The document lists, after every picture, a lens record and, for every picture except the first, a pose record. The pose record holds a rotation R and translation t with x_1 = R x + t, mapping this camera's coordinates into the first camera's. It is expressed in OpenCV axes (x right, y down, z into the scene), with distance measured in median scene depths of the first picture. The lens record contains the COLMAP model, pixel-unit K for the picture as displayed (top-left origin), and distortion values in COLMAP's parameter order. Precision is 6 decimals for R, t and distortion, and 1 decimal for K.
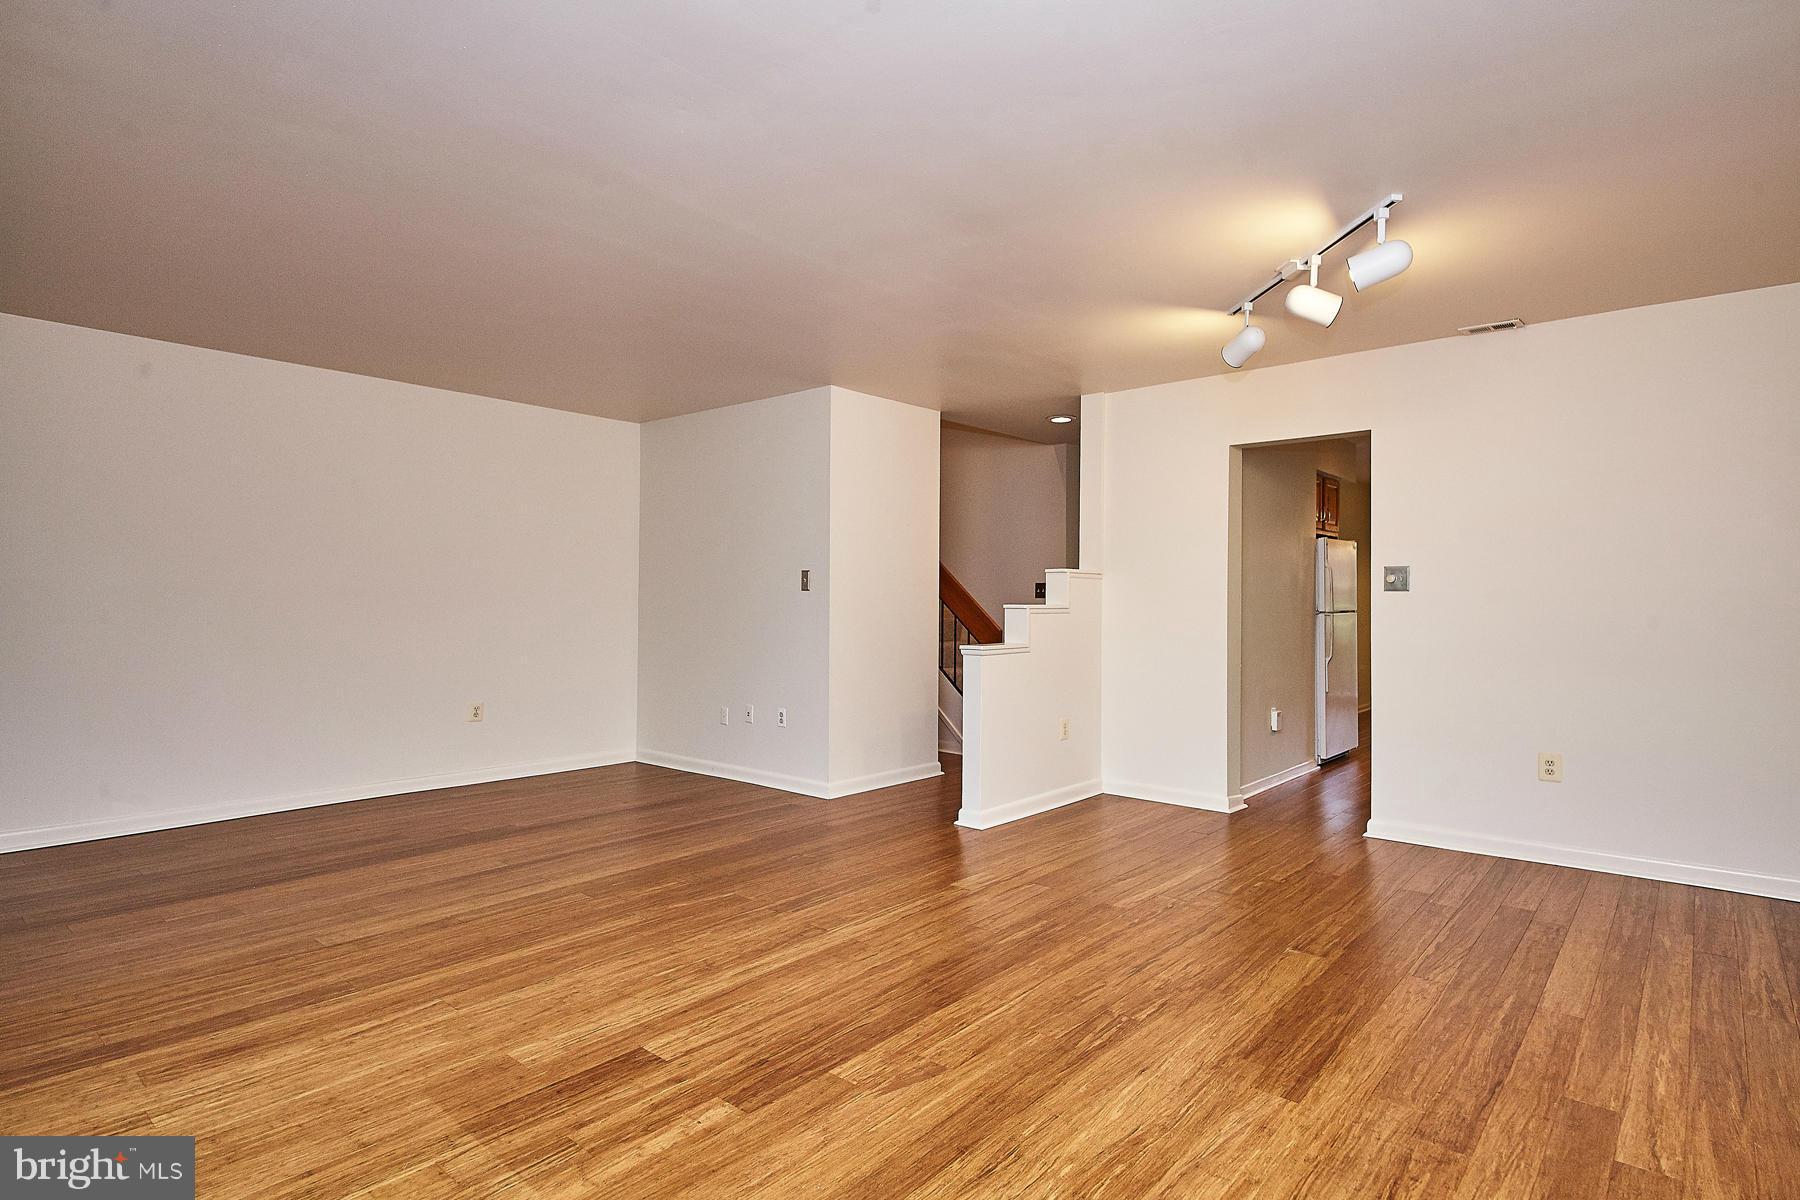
lens RADIAL K [[920.1, 0, 901.4], [0, 920.1, 599.6], [0, 0, 1]] dist [0.051062, -0.044496]
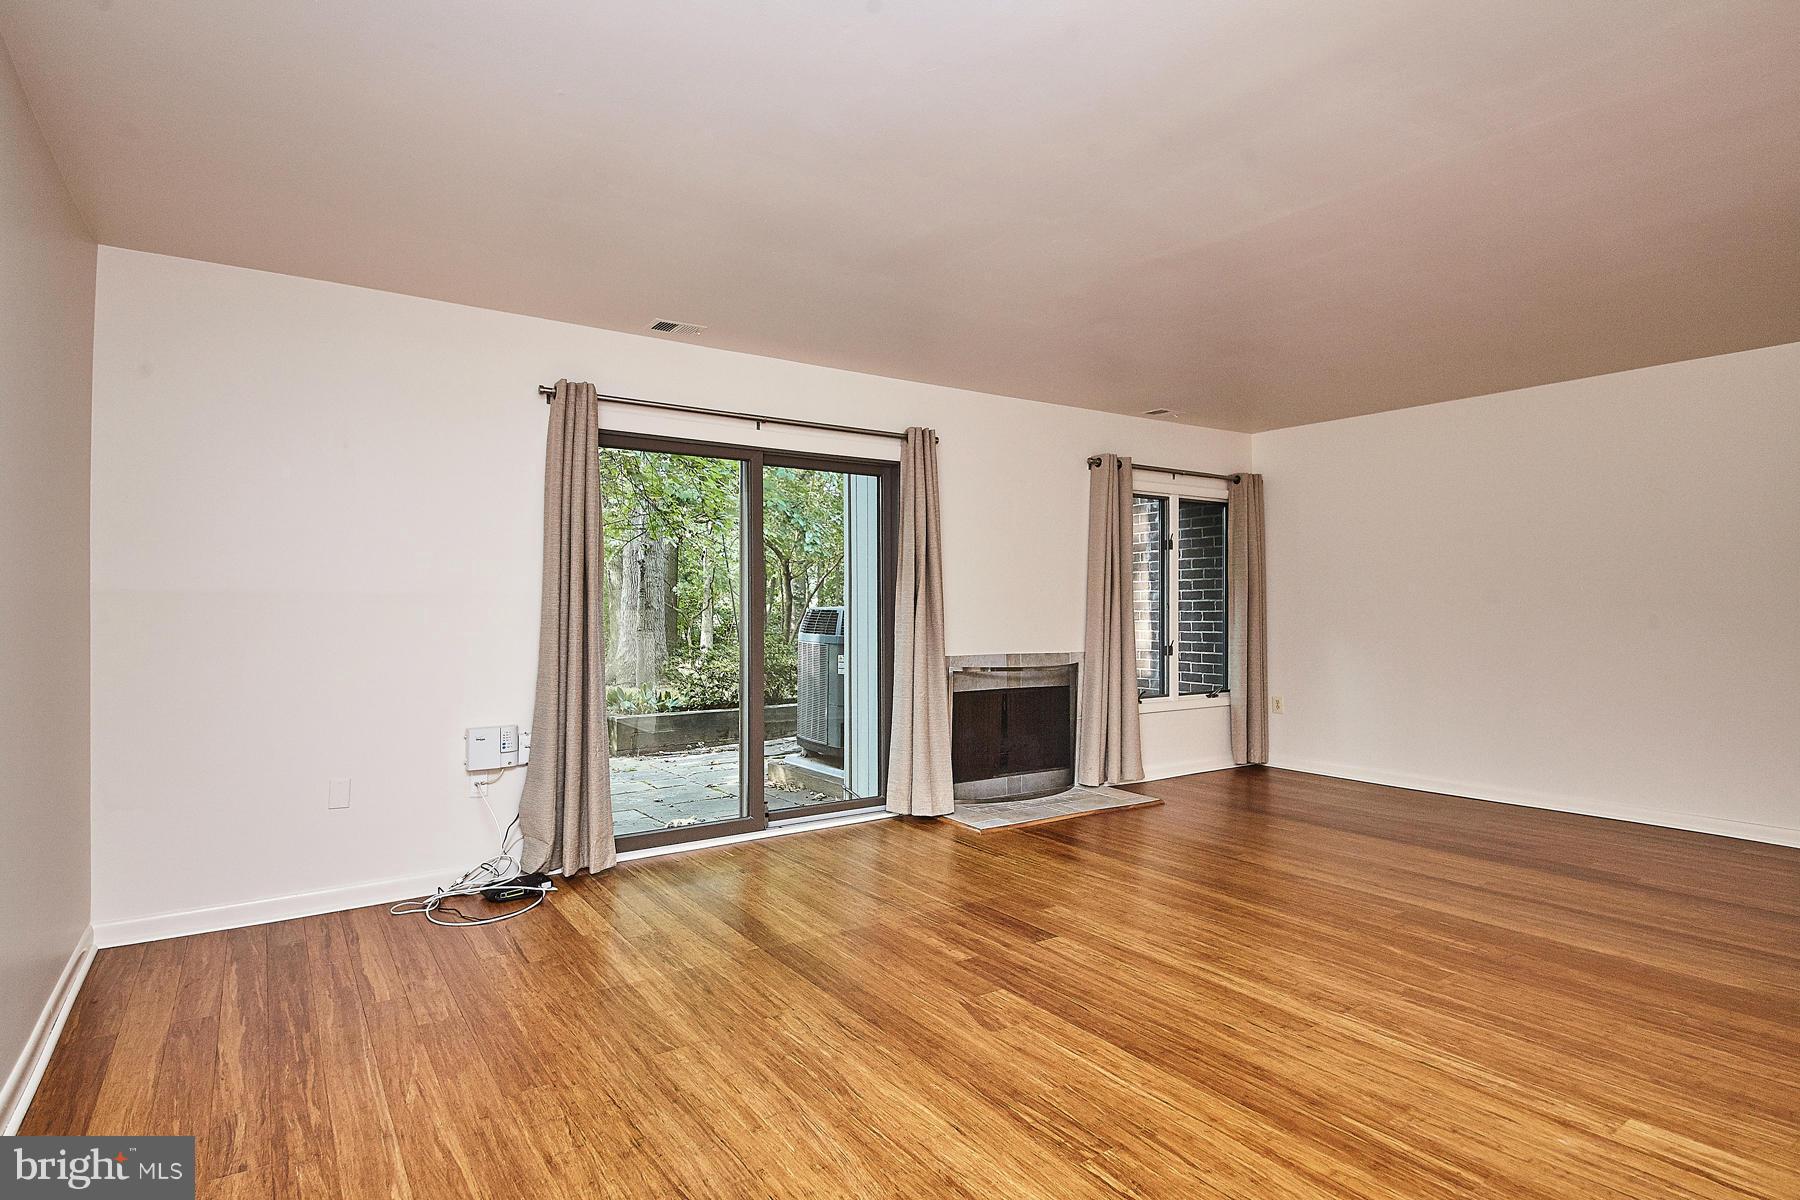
lens RADIAL K [[920.1, 0, 901.4], [0, 920.1, 599.6], [0, 0, 1]] dist [0.051062, -0.044496]
pose [[-0.247824, -0.013205, -0.968715, 0.896736], [0.001110, 0.999903, -0.013914, 0.007040], [0.968805, -0.004524, -0.247785, 0.915880]]
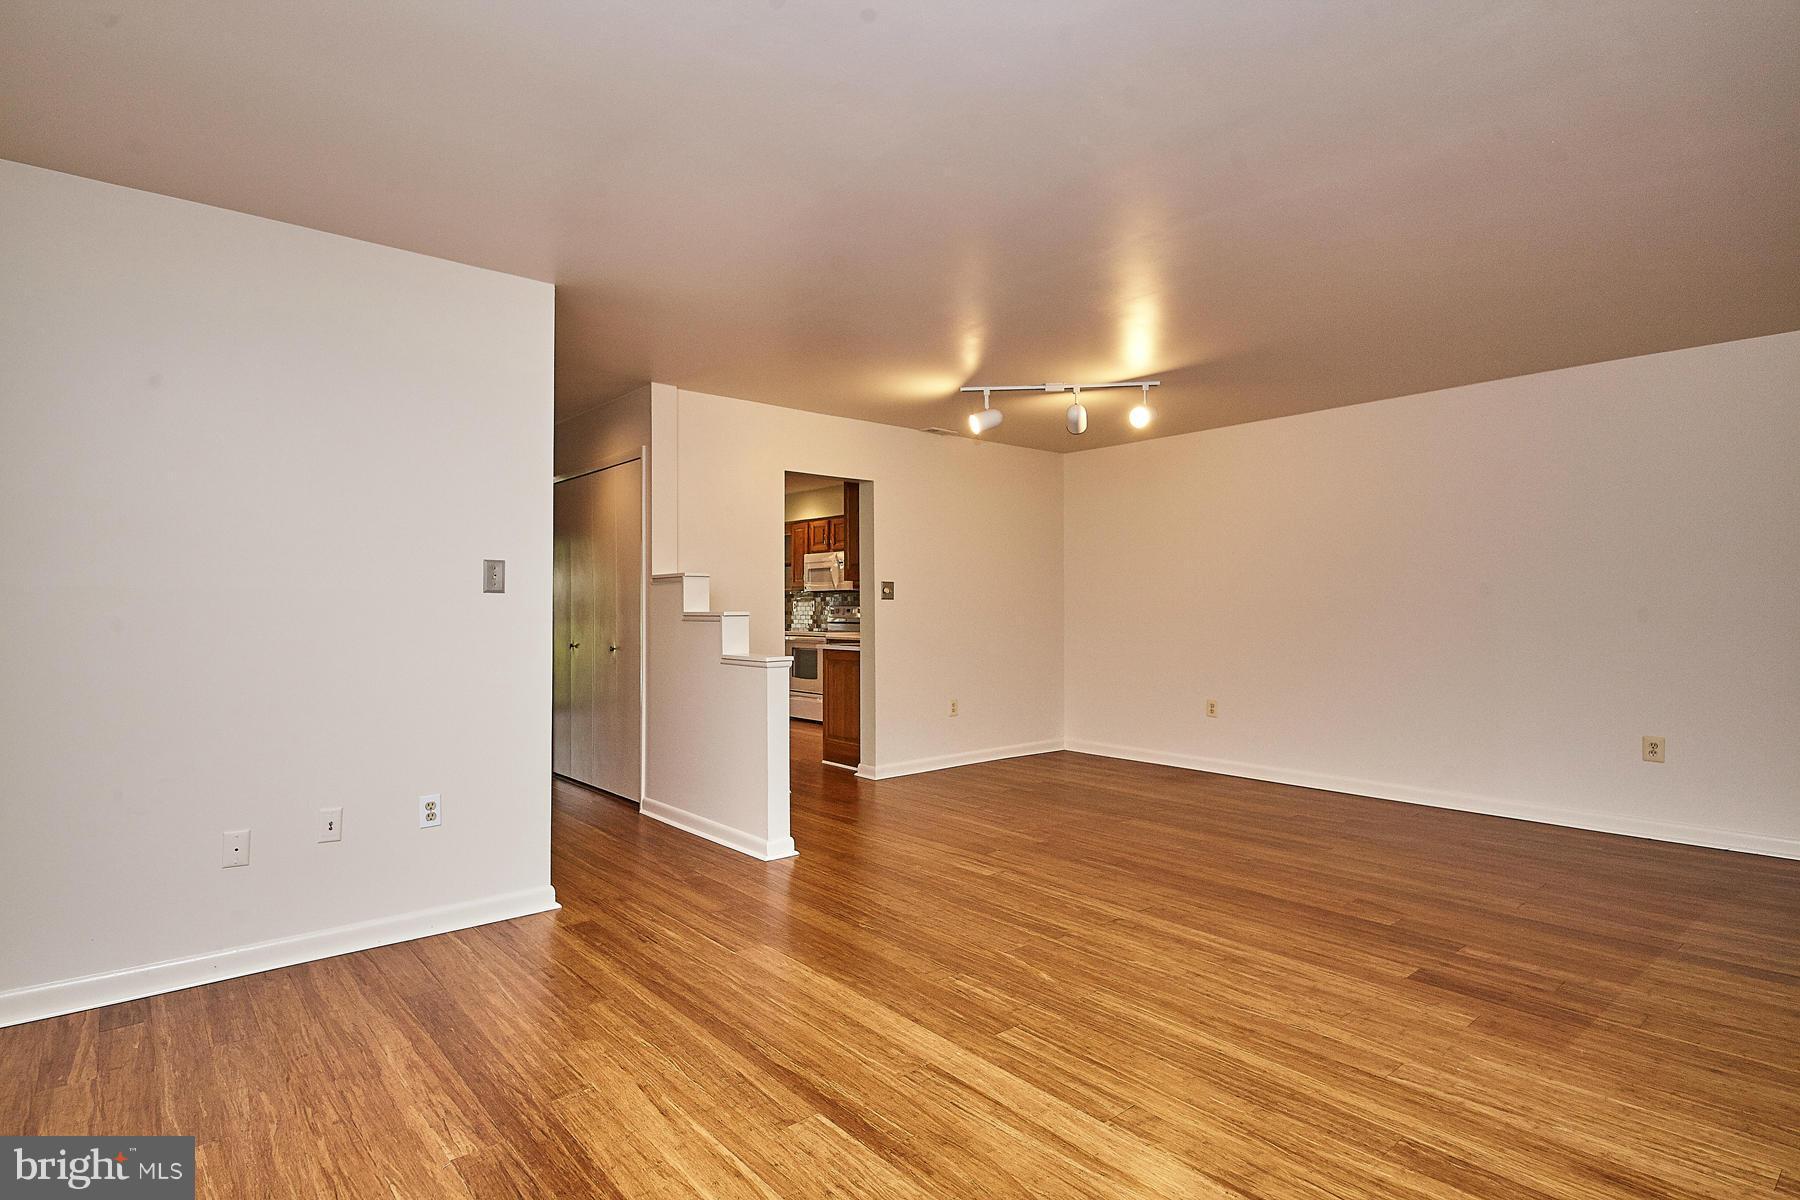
lens RADIAL K [[920.1, 0, 901.4], [0, 920.1, 599.6], [0, 0, 1]] dist [0.051062, -0.044496]
pose [[0.146515, 0.004600, 0.989198, -1.282302], [0.003507, 0.999980, -0.005169, -0.000641], [-0.989202, 0.004227, 0.146496, 1.202050]]
